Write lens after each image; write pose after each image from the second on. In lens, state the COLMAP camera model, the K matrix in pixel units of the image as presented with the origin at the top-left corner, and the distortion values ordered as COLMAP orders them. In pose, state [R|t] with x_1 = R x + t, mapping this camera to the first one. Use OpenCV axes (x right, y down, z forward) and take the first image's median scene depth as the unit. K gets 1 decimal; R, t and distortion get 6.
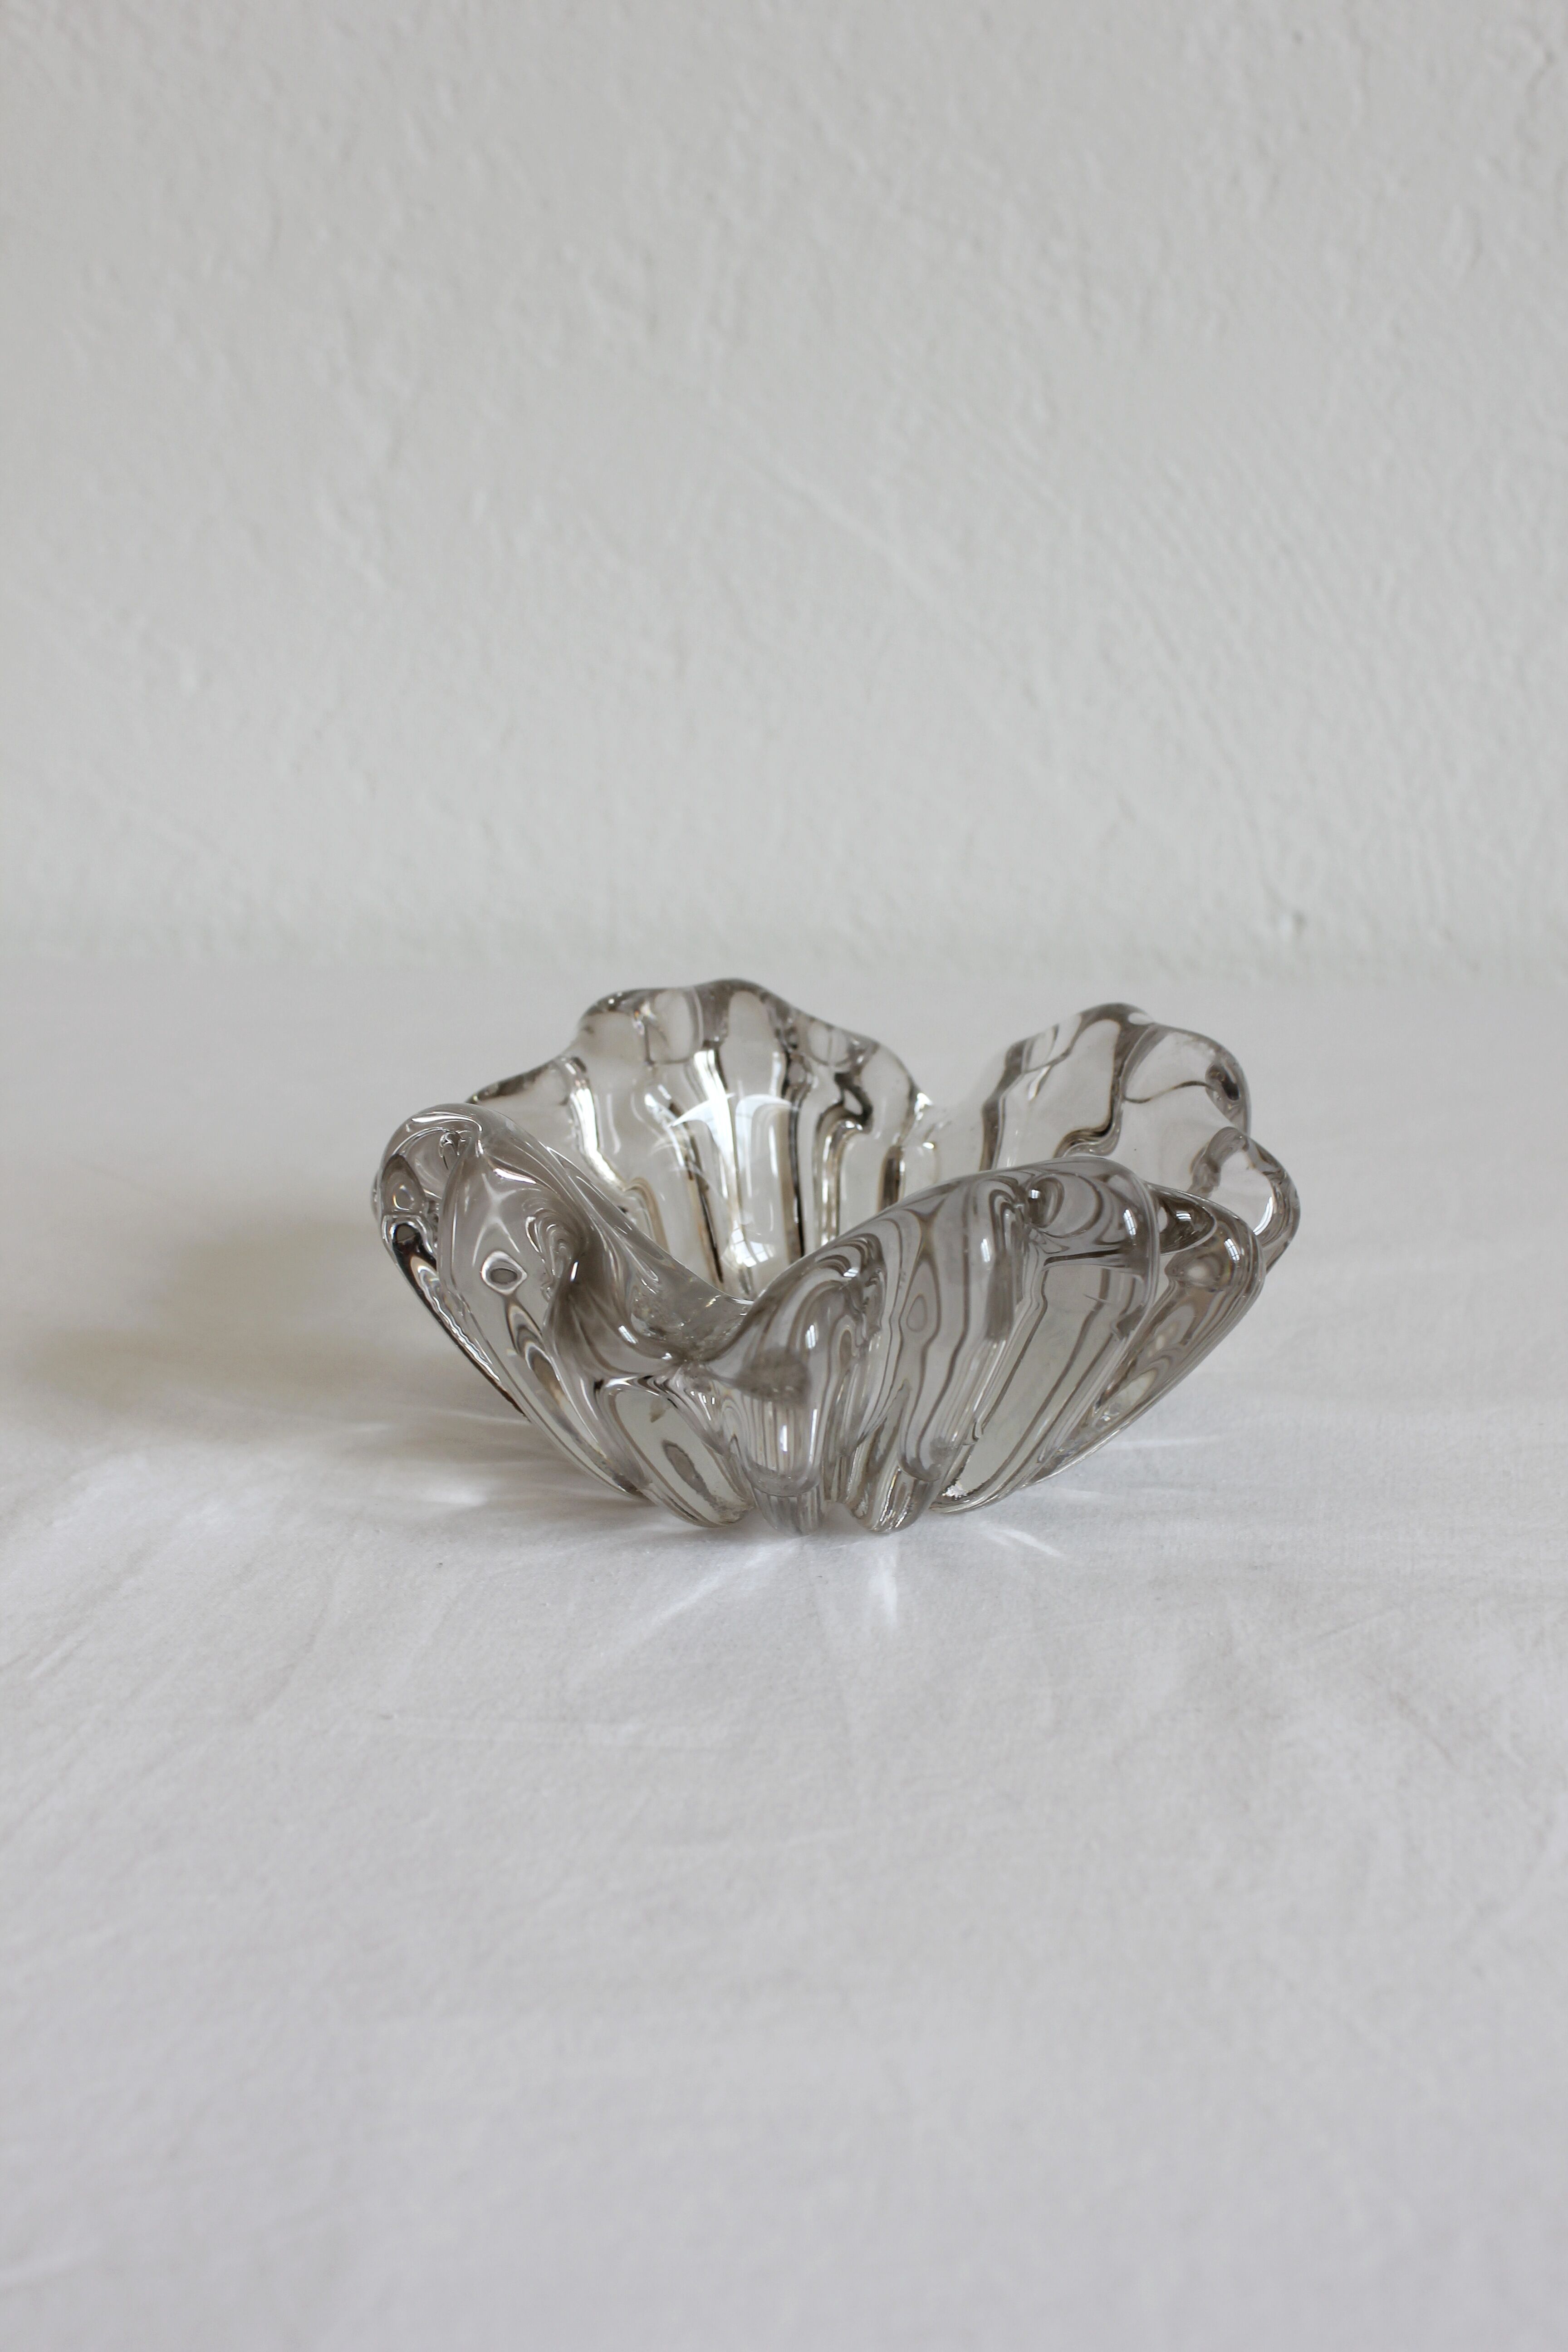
lens RADIAL K [[3045.8, 0, 784.0], [0, 3045.8, 1176.0], [0, 0, 1]] dist [-0.047902, 0.118746]
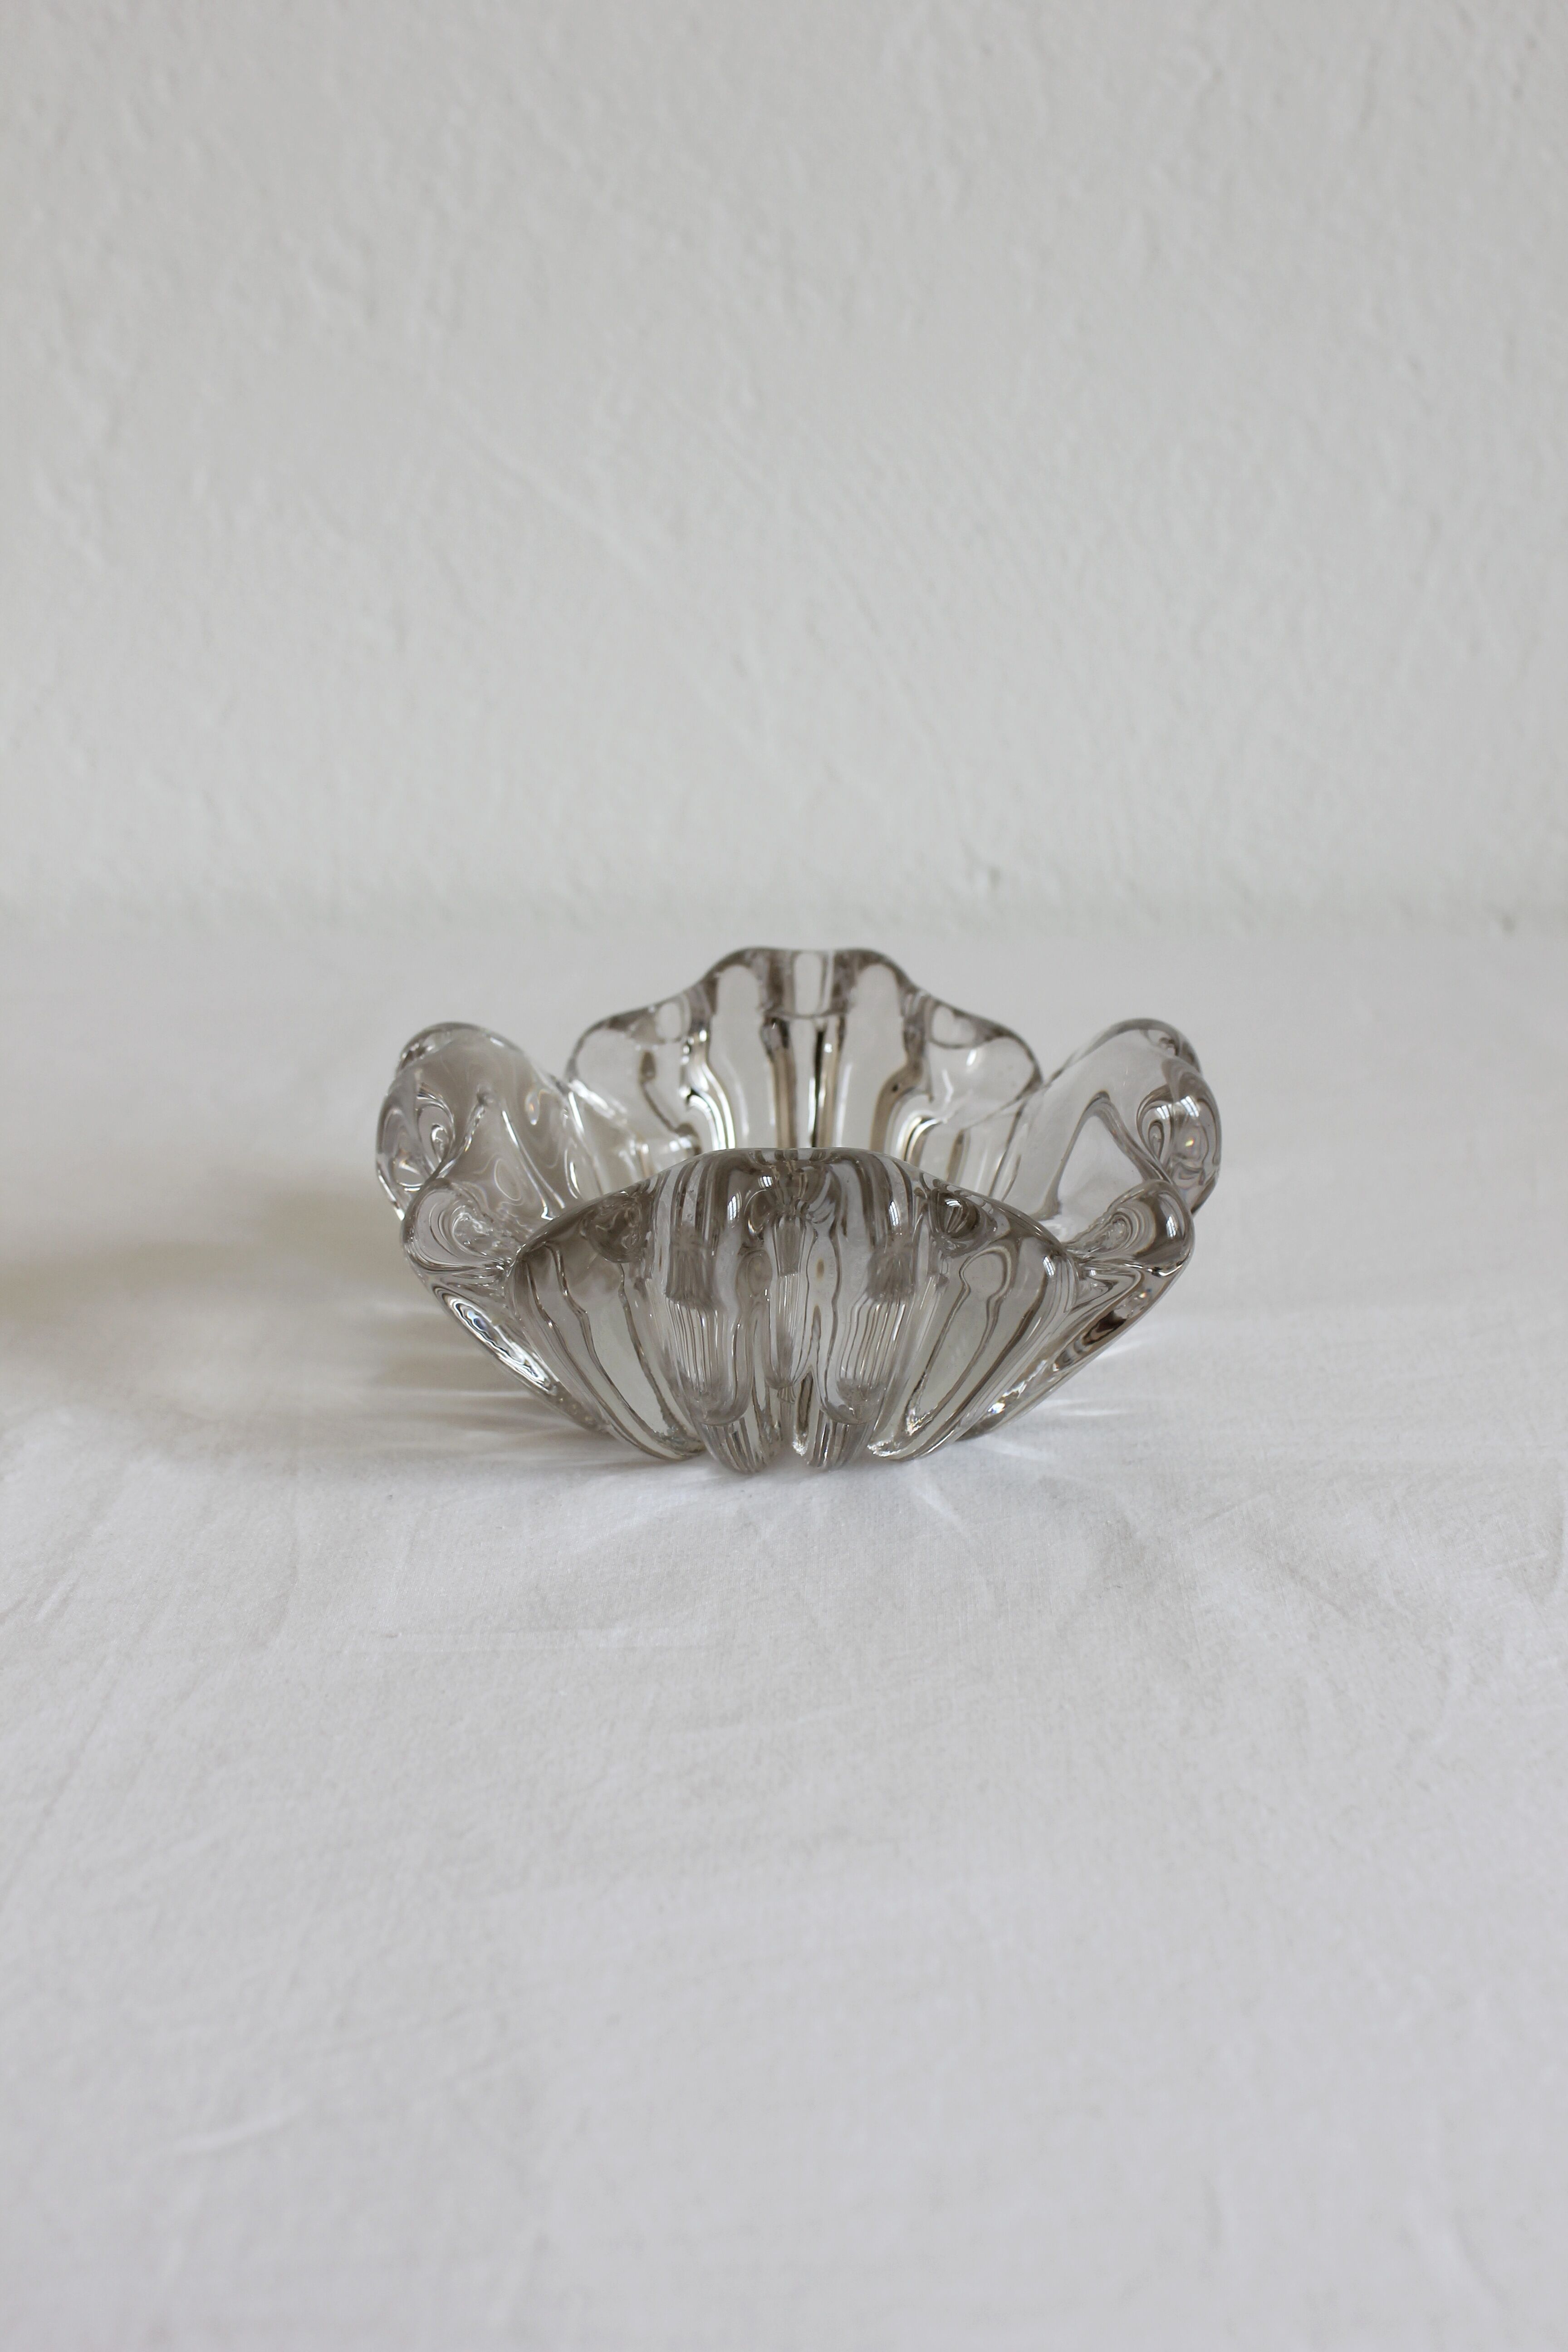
lens RADIAL K [[3045.8, 0, 784.0], [0, 3045.8, 1176.0], [0, 0, 1]] dist [-0.047902, 0.118746]
pose [[0.986064, -0.033998, 0.162855, -0.138755], [0.031497, 0.999343, 0.017917, -0.000363], [-0.163357, -0.012538, 0.986487, -0.074753]]
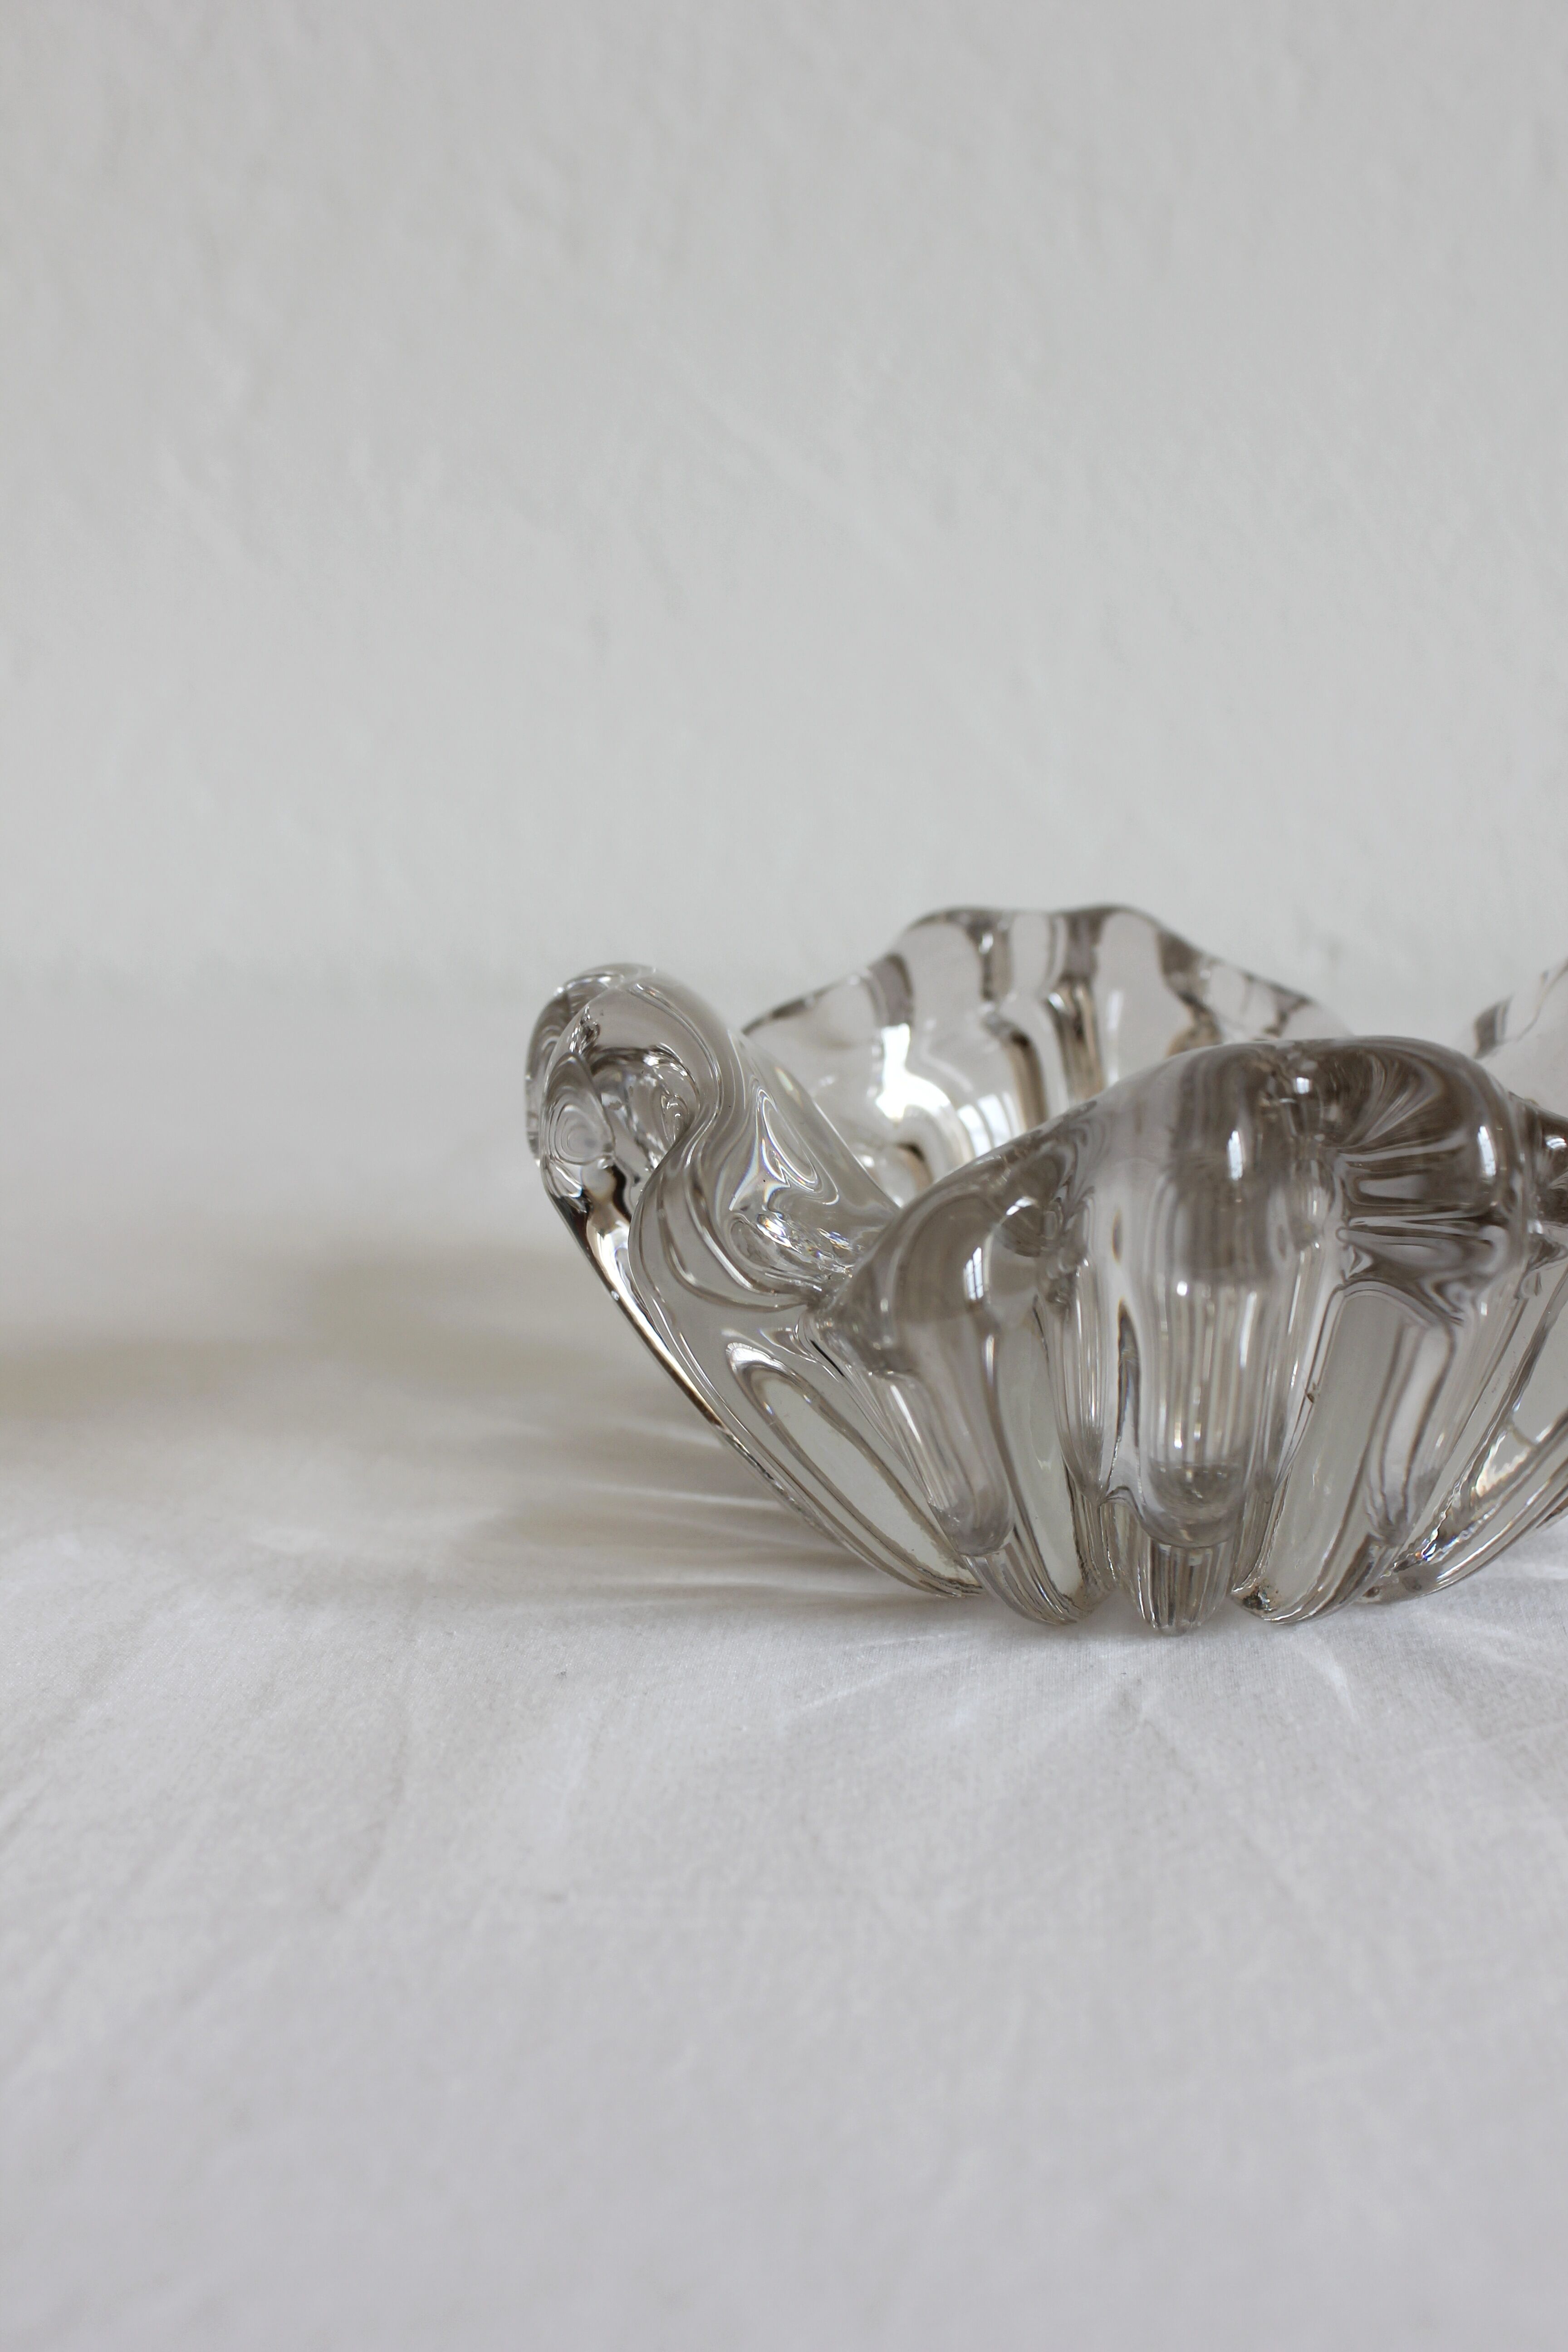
lens RADIAL K [[3021.1, 0, 793.8], [0, 3021.1, 1125.5], [0, 0, 1]] dist [0.004871, 0.028311]
pose [[0.993944, -0.005461, 0.109750, -0.127059], [0.015160, 0.996029, -0.087735, 0.063340], [-0.108835, 0.088867, 0.990080, 0.307367]]
